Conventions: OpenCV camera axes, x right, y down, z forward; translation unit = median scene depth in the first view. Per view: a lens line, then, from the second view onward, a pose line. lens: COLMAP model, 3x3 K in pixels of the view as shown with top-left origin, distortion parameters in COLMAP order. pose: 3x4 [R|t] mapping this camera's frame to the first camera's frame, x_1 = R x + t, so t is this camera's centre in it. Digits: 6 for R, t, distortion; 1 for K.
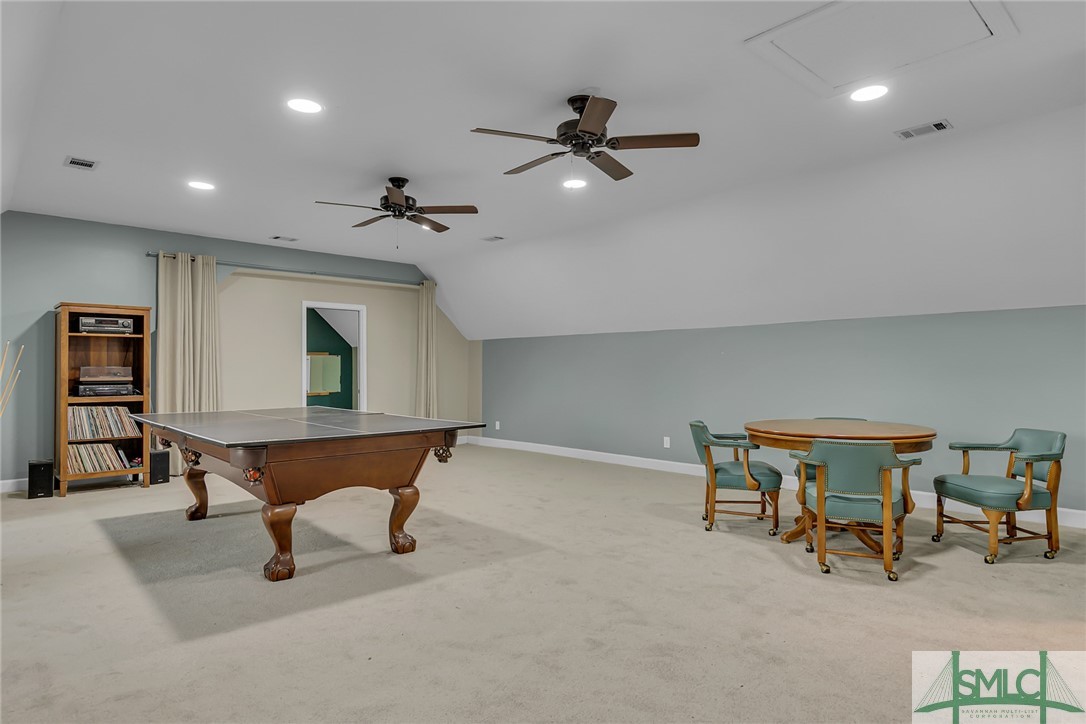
lens RADIAL K [[615.1, 0, 546.8], [0, 615.1, 365.6], [0, 0, 1]] dist [0.019312, 0.000545]
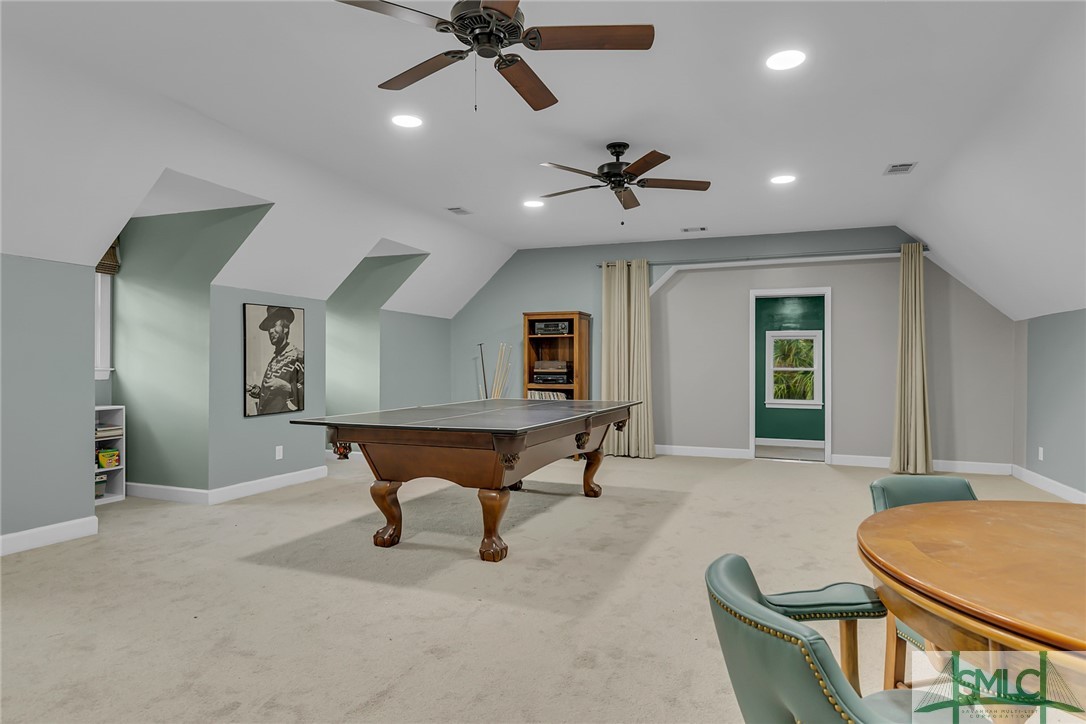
lens RADIAL K [[615.1, 0, 546.6], [0, 615.1, 361.6], [0, 0, 1]] dist [0.019312, 0.000545]
pose [[0.454727, -0.000139, -0.890631, 0.404918], [0.002474, 0.999996, 0.001107, 0.001901], [0.890627, -0.002706, 0.454726, 0.418116]]
